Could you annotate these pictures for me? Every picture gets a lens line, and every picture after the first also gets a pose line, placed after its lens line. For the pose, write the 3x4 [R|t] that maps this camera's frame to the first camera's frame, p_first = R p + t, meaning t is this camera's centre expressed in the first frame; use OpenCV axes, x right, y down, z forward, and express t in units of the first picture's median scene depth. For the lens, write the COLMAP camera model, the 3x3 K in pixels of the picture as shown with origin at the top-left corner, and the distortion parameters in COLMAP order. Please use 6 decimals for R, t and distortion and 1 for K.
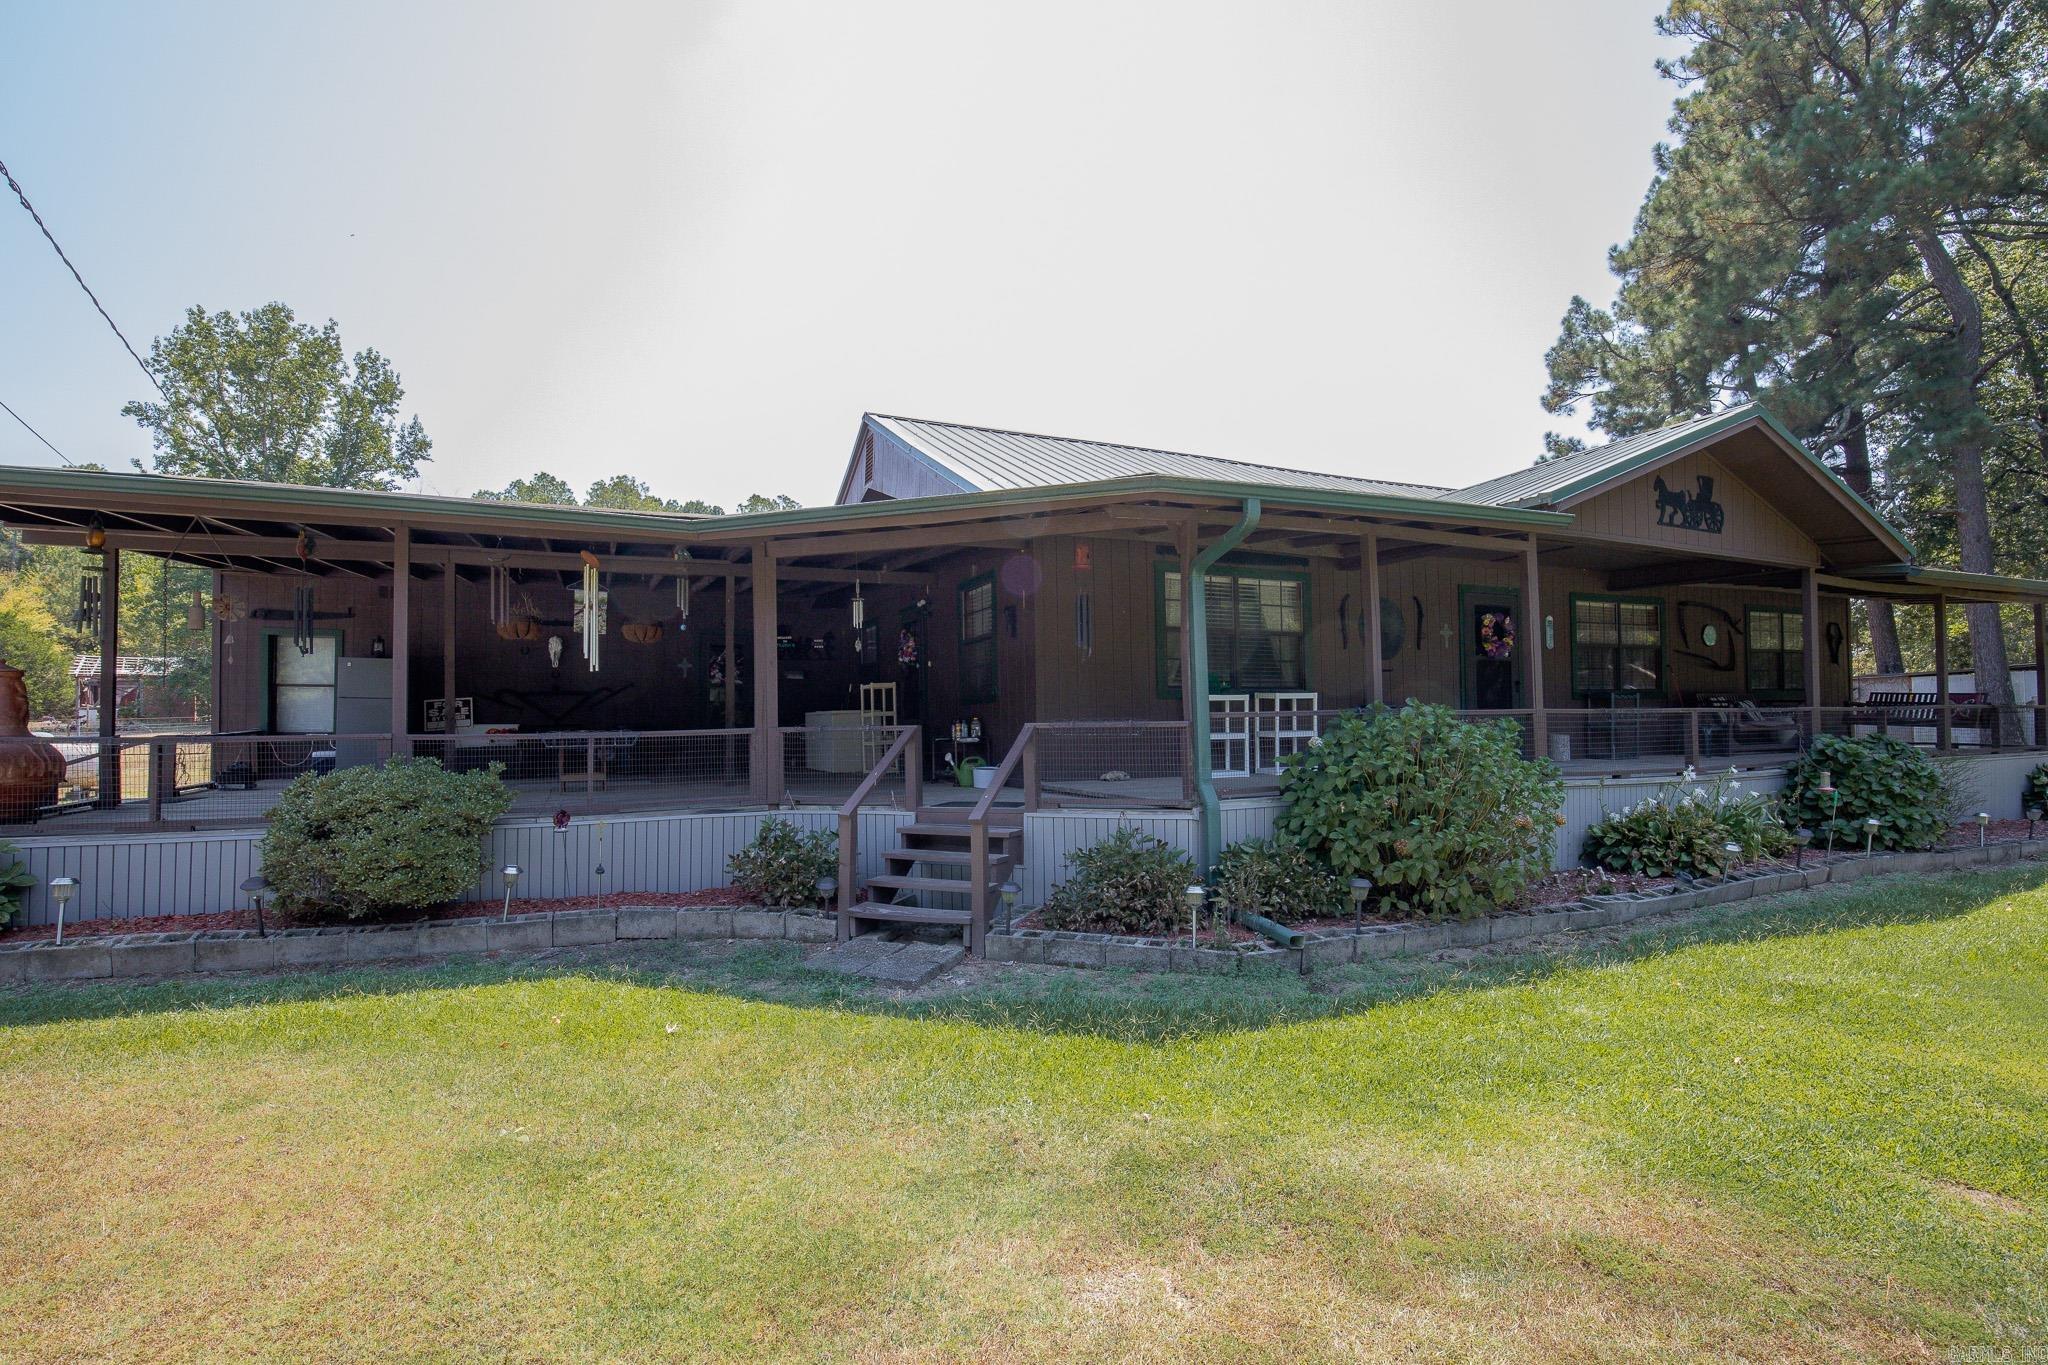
lens RADIAL K [[951.8, 0, 1023.4], [0, 951.8, 692.7], [0, 0, 1]] dist [-0.034121, 0.007201]
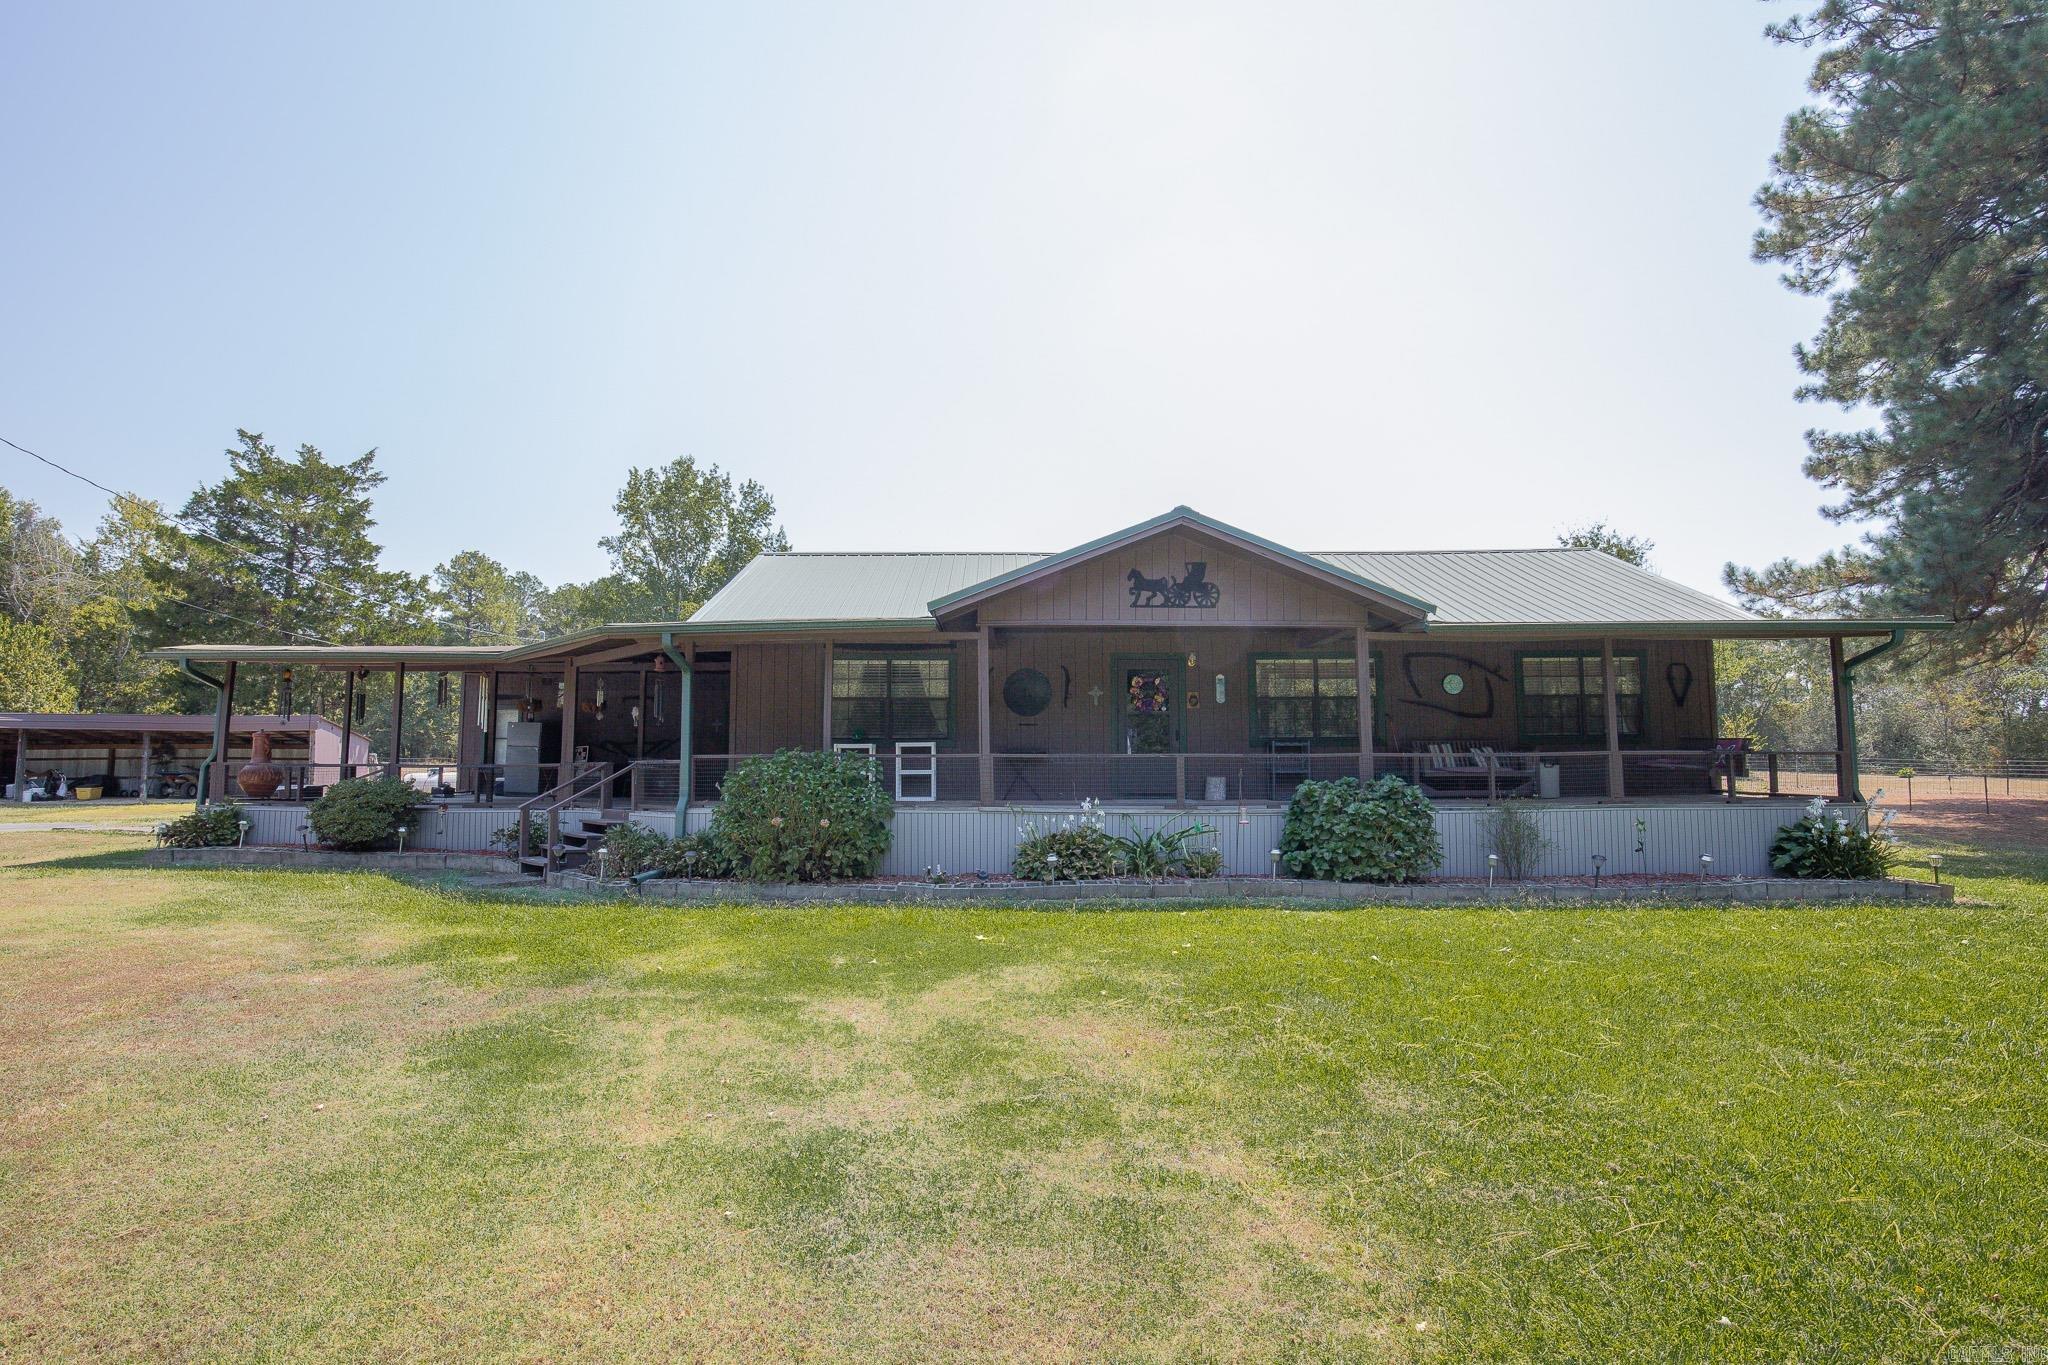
lens RADIAL K [[951.8, 0, 1011.9], [0, 951.8, 682.6], [0, 0, 1]] dist [-0.034121, 0.007201]
pose [[0.906985, -0.028446, -0.420201, 0.213816], [0.003080, 0.998138, -0.060922, -0.000328], [0.421152, 0.053961, 0.905384, -0.043207]]
